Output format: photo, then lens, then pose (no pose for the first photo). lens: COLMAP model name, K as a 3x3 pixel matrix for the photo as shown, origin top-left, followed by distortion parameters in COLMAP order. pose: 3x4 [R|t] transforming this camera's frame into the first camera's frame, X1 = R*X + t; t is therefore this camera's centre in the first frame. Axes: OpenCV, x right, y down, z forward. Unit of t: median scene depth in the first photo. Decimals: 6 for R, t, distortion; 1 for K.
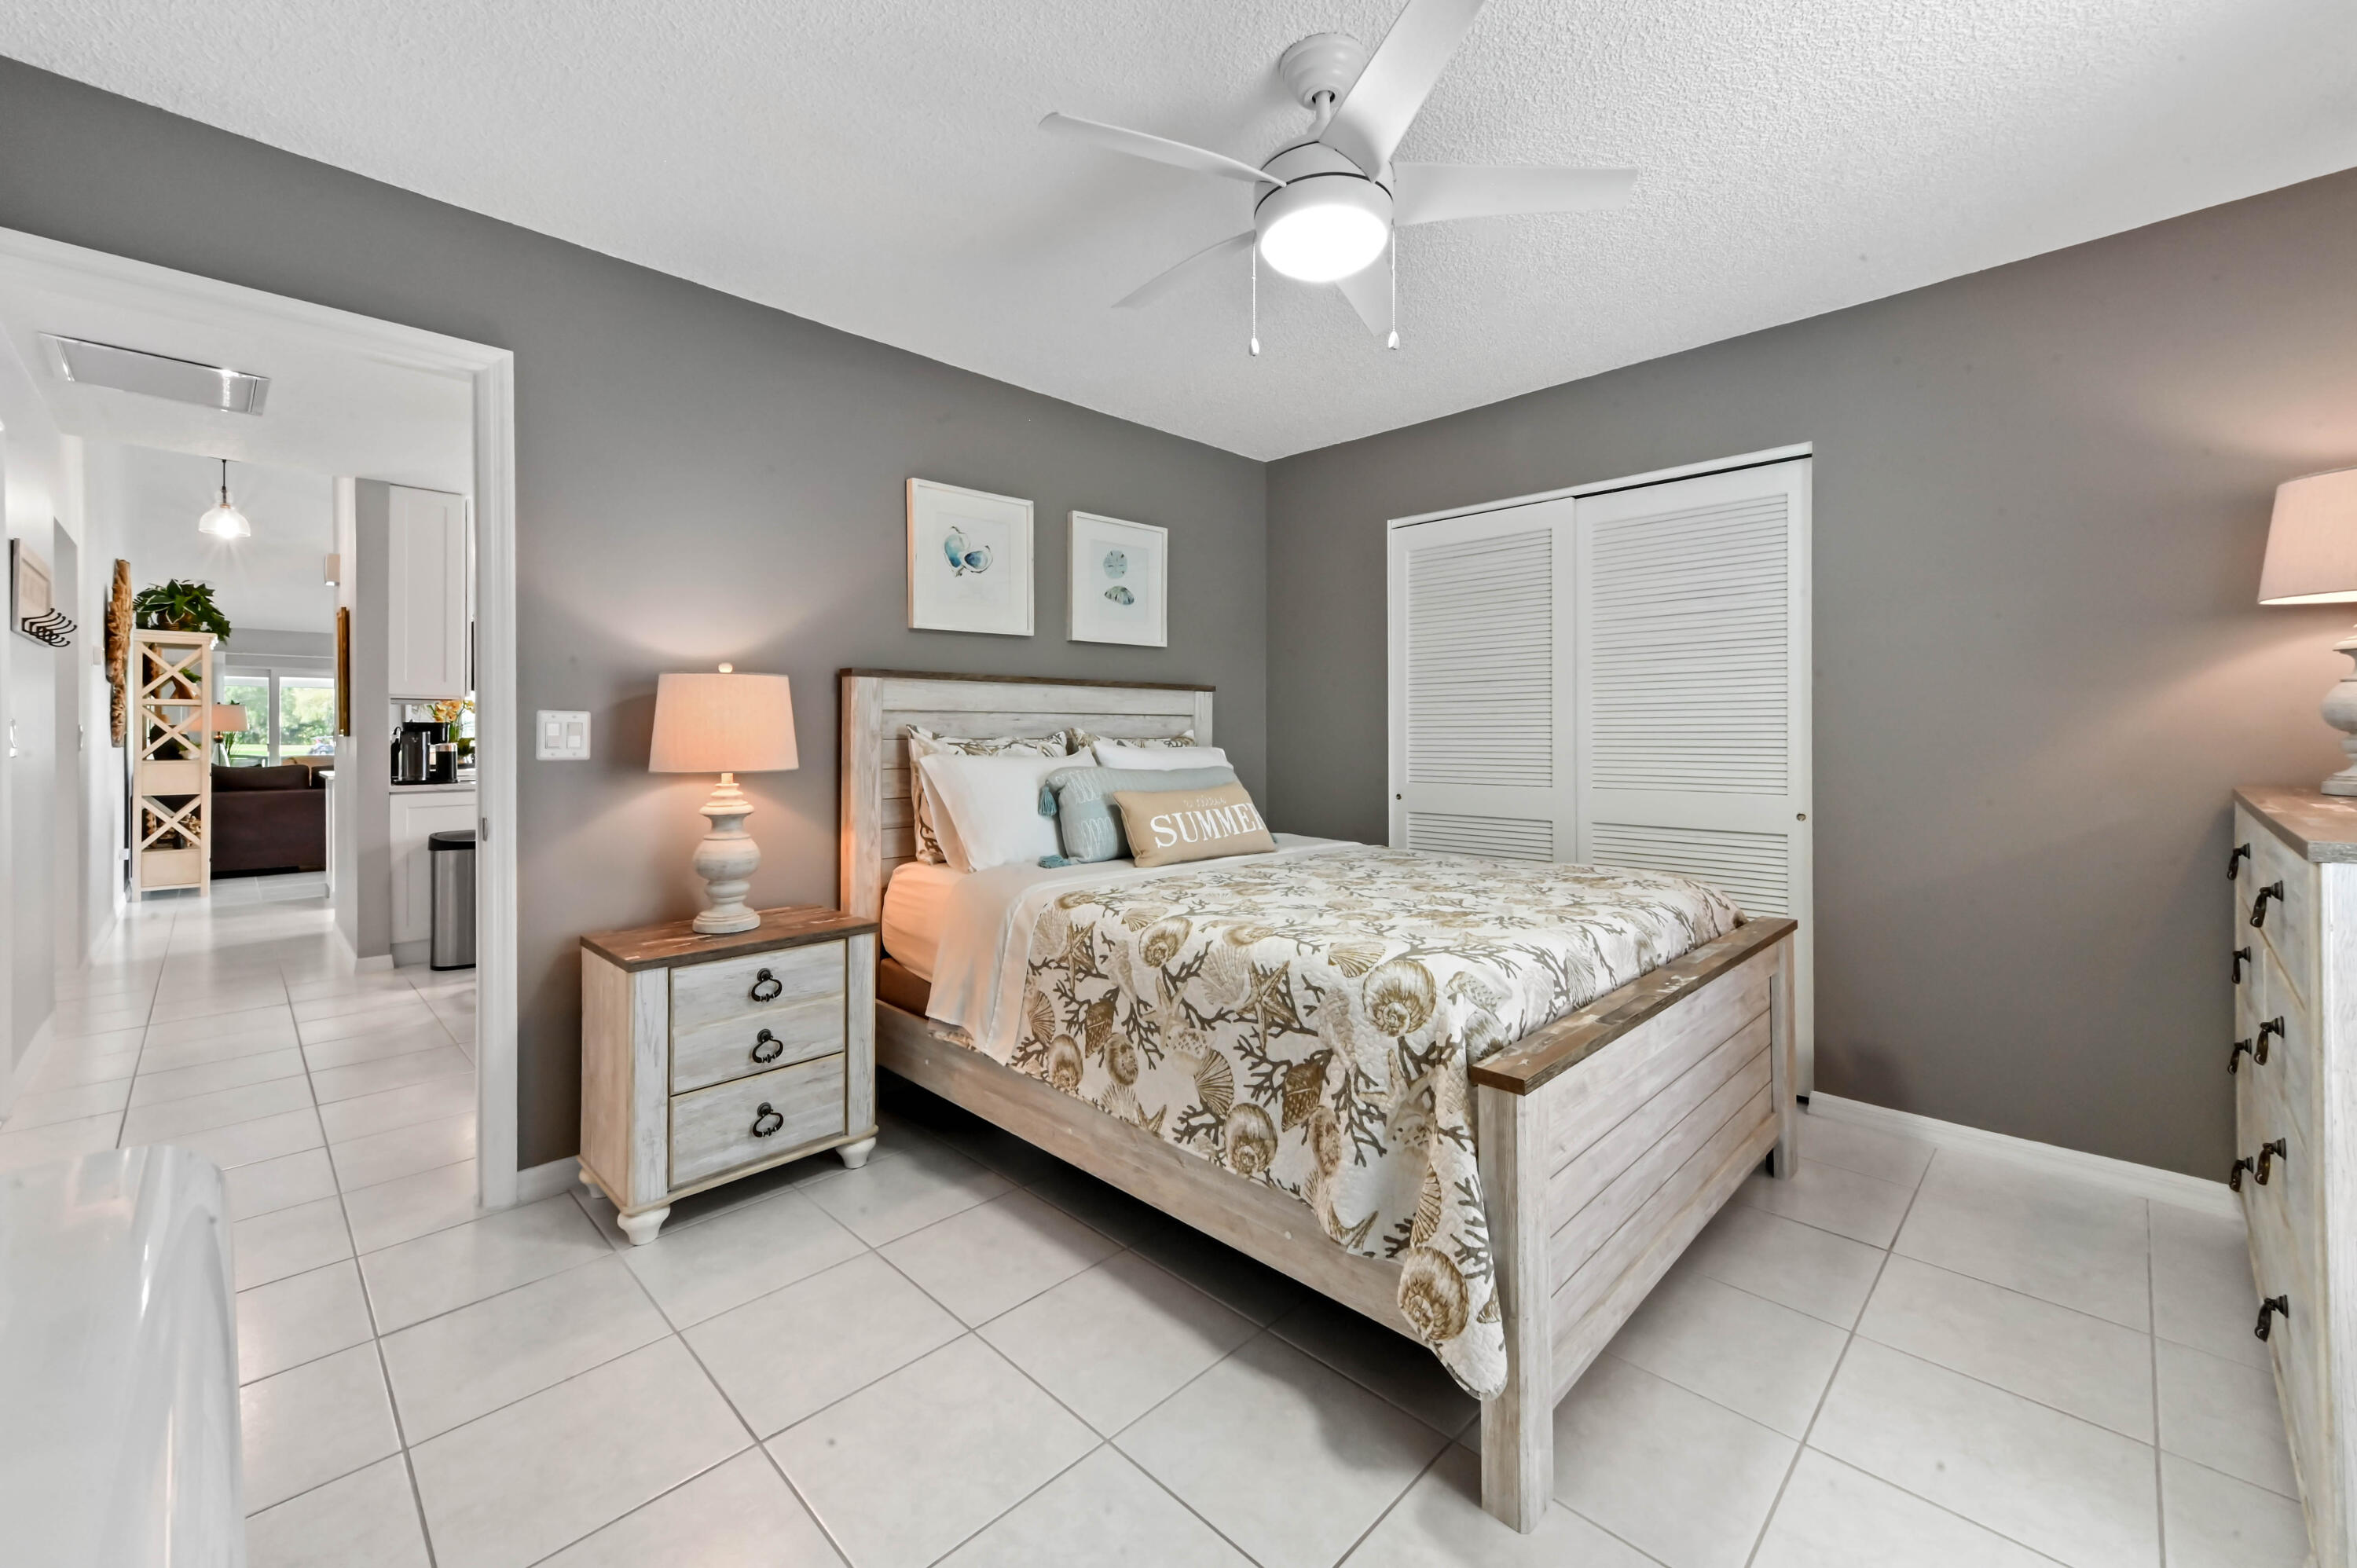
lens RADIAL K [[943.1, 0, 1191.1], [0, 943.1, 722.1], [0, 0, 1]] dist [-0.000372, -0.000011]
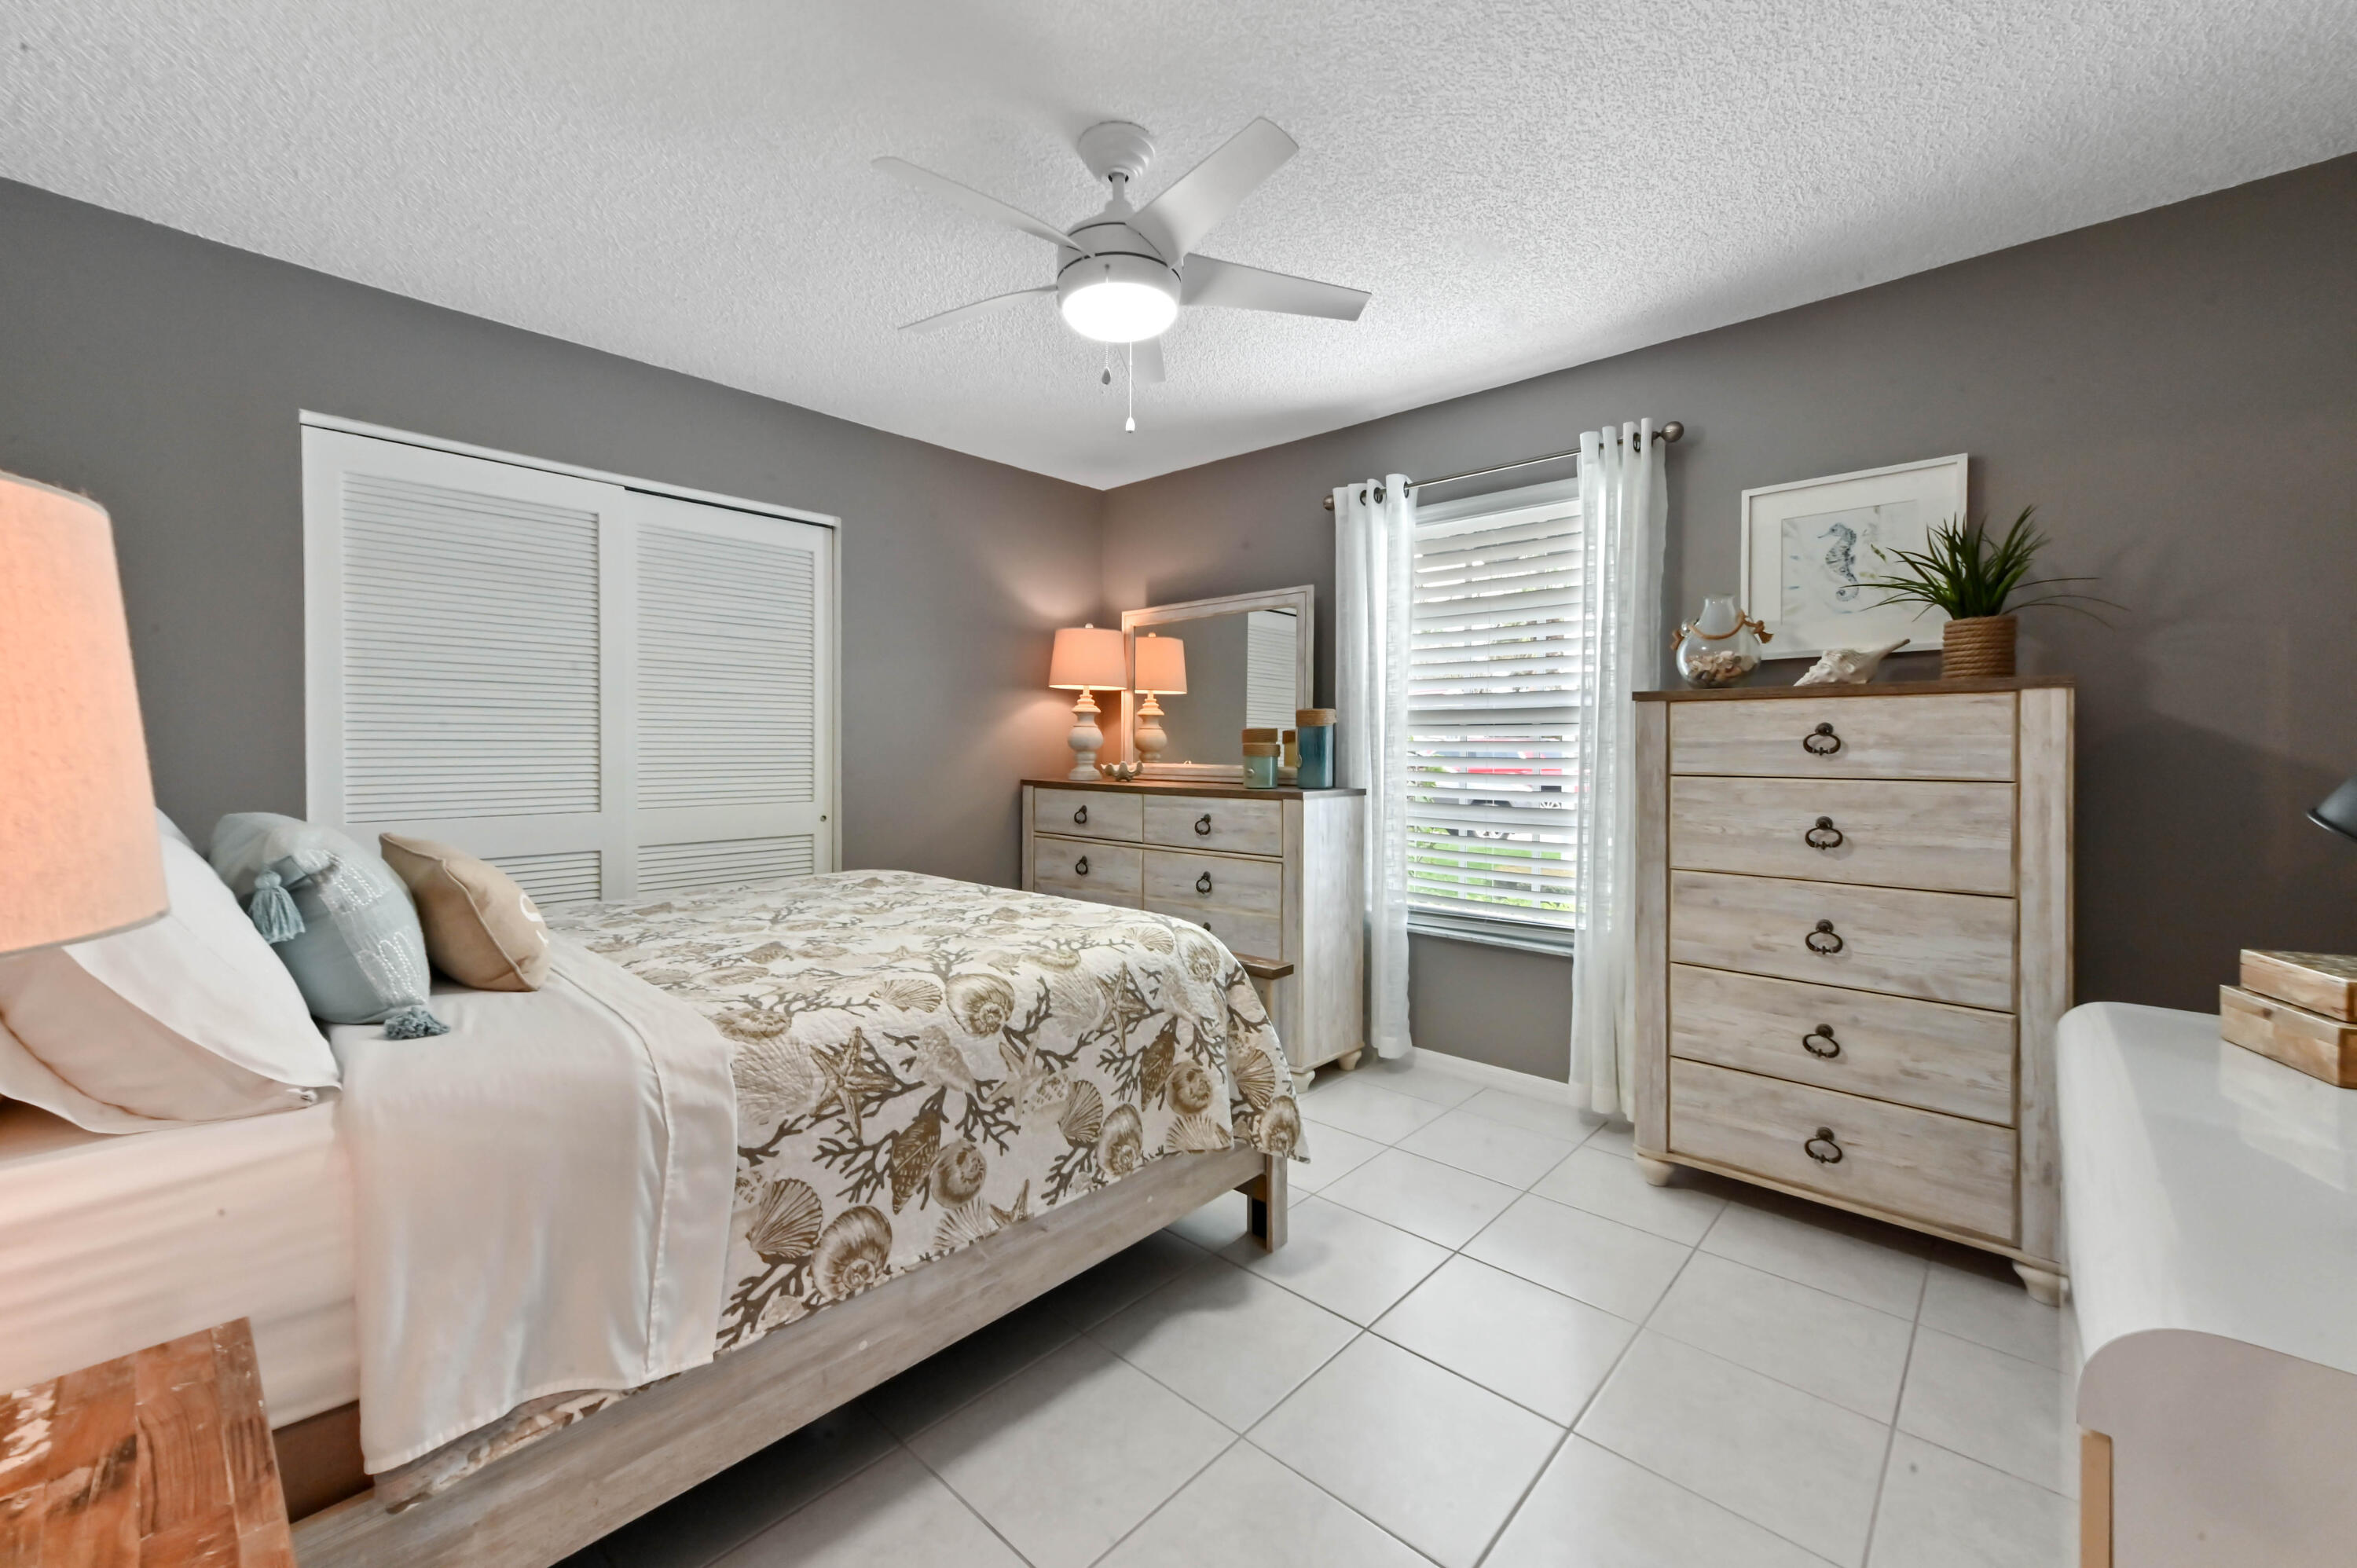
lens RADIAL K [[924.5, 0, 1235.7], [0, 924.5, 767.4], [0, 0, 1]] dist [0.012452, -0.000018]
pose [[-0.067459, -0.012778, 0.997640, -0.857023], [-0.007392, 0.999897, 0.012307, 0.013201], [-0.997695, -0.006544, -0.067547, 0.837201]]
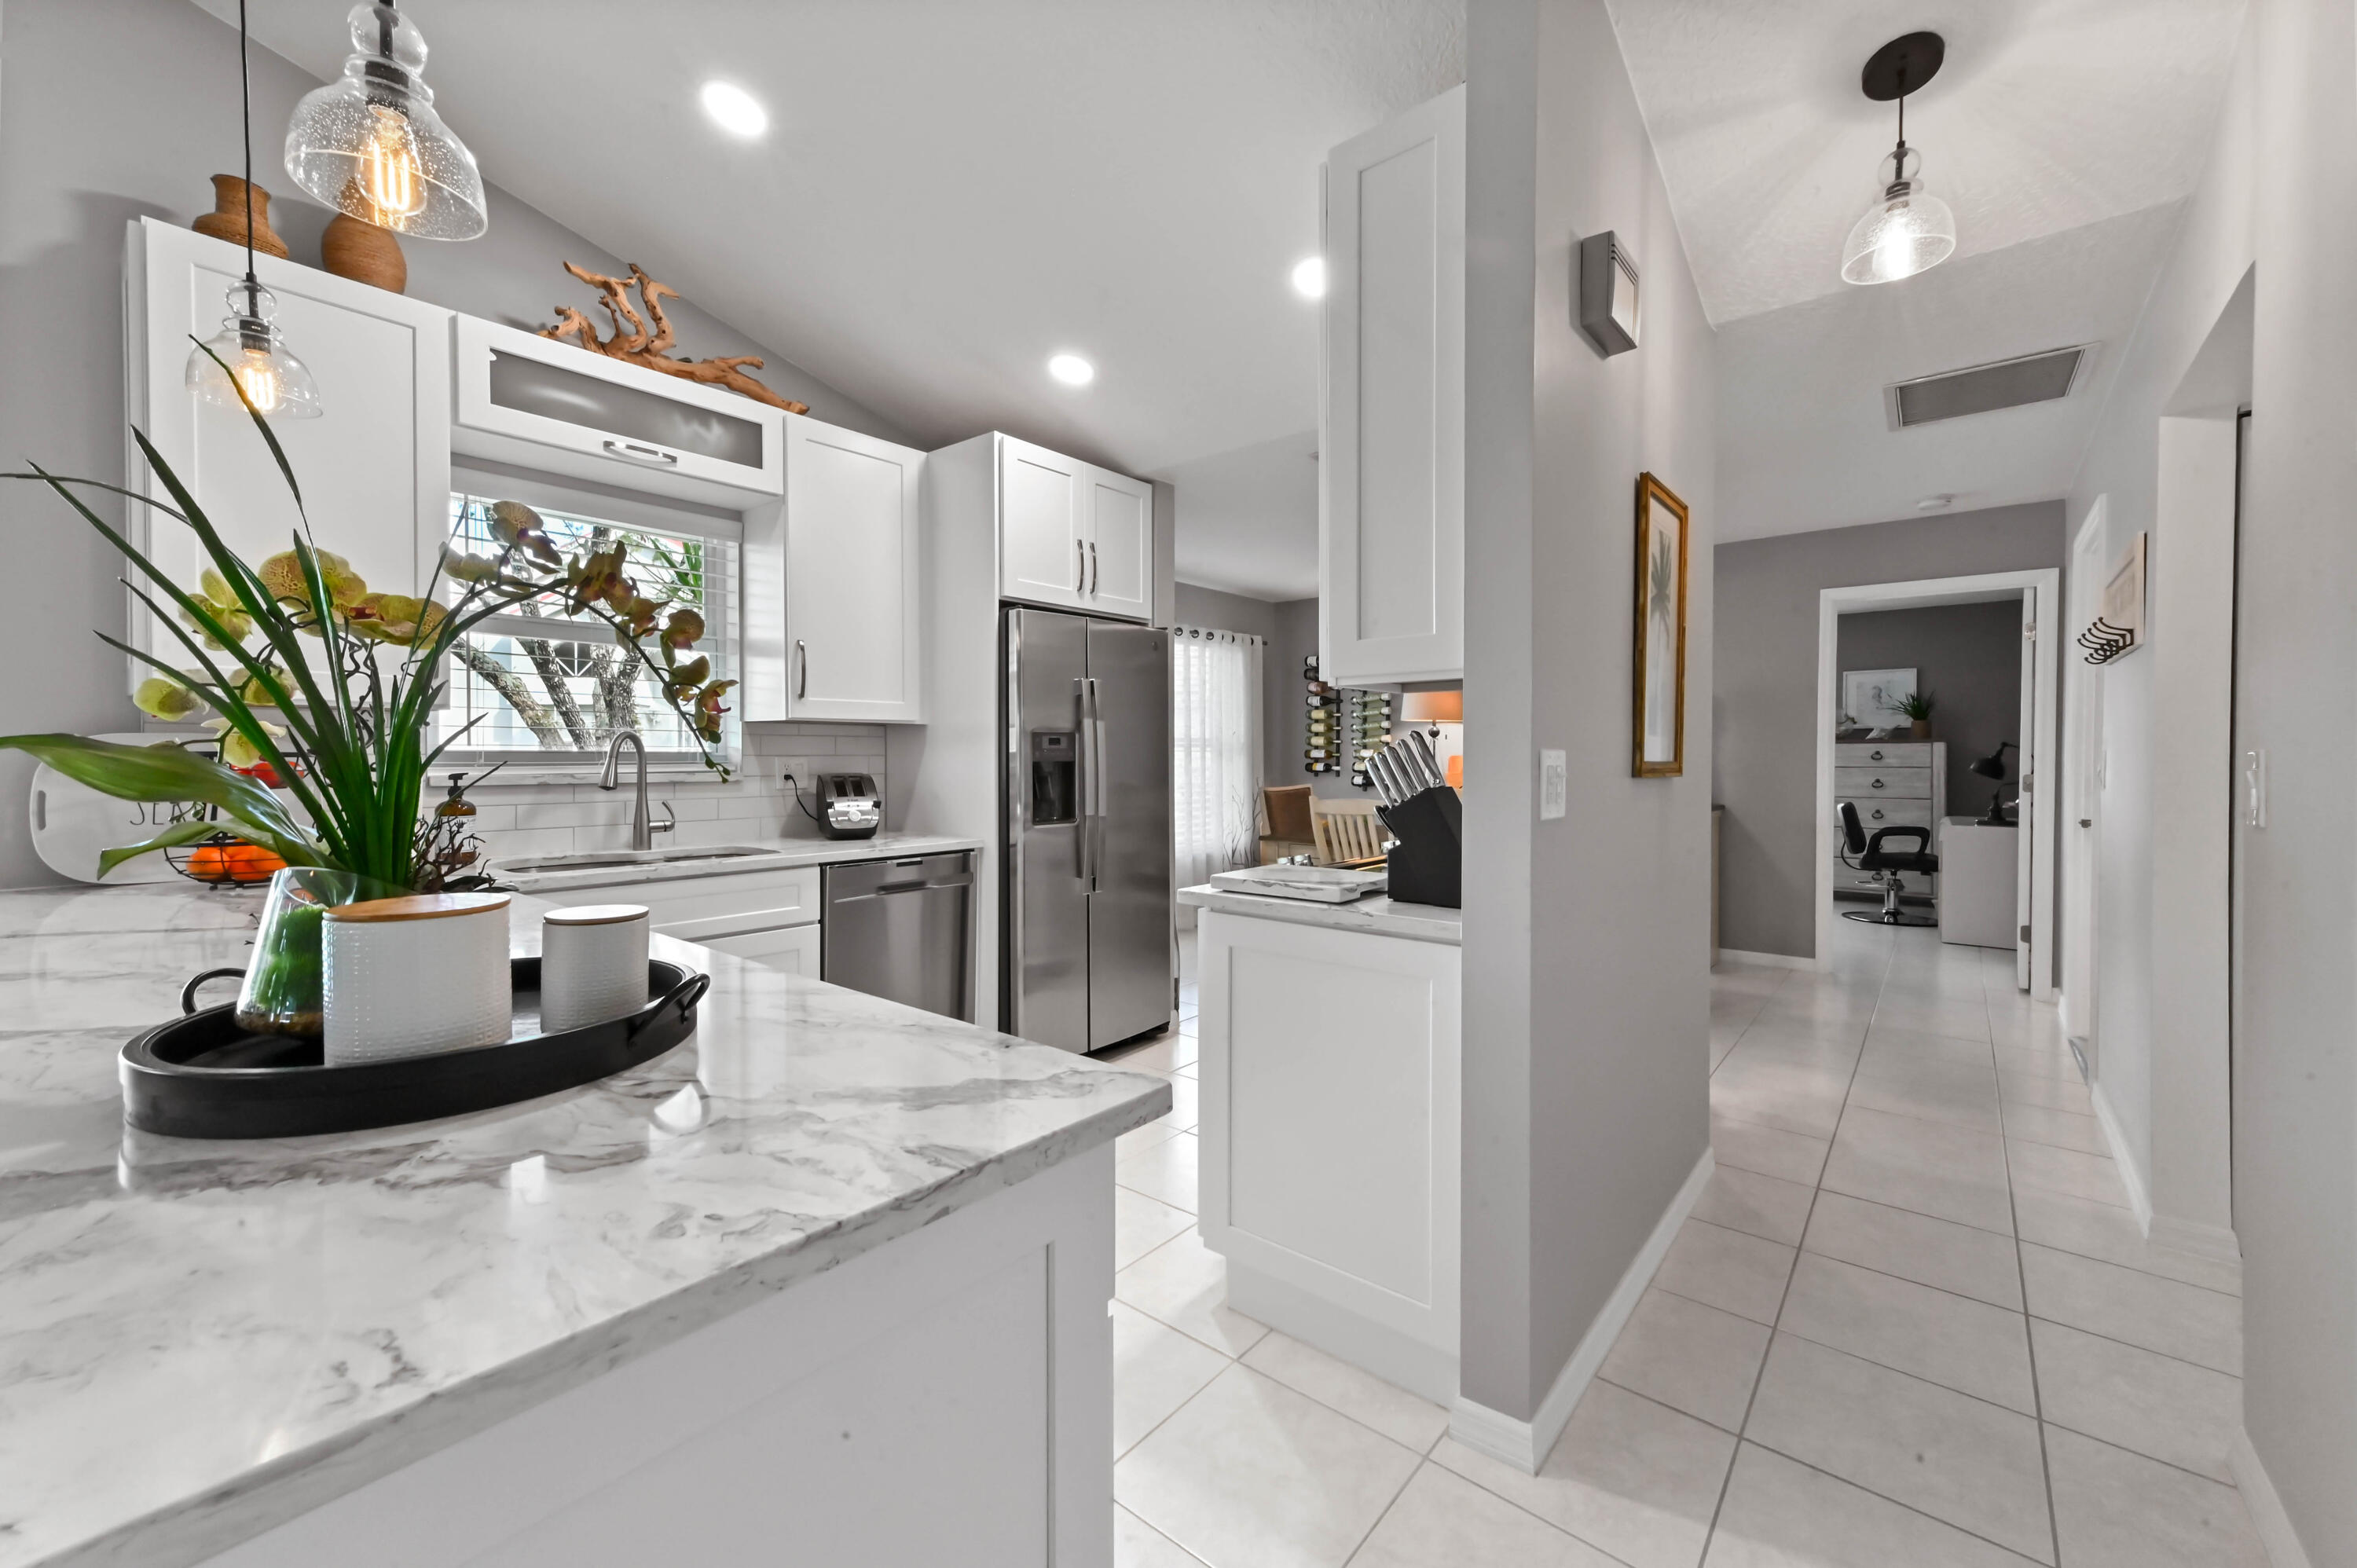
lens RADIAL K [[965.1, 0, 1184.2], [0, 965.1, 770.9], [0, 0, 1]] dist [0.000201, -0.000110]
pose [[-0.101067, -0.010023, 0.994829, -2.166120], [-0.000406, 0.999950, 0.010033, 0.012350], [-0.994880, 0.000610, -0.101066, 2.078232]]
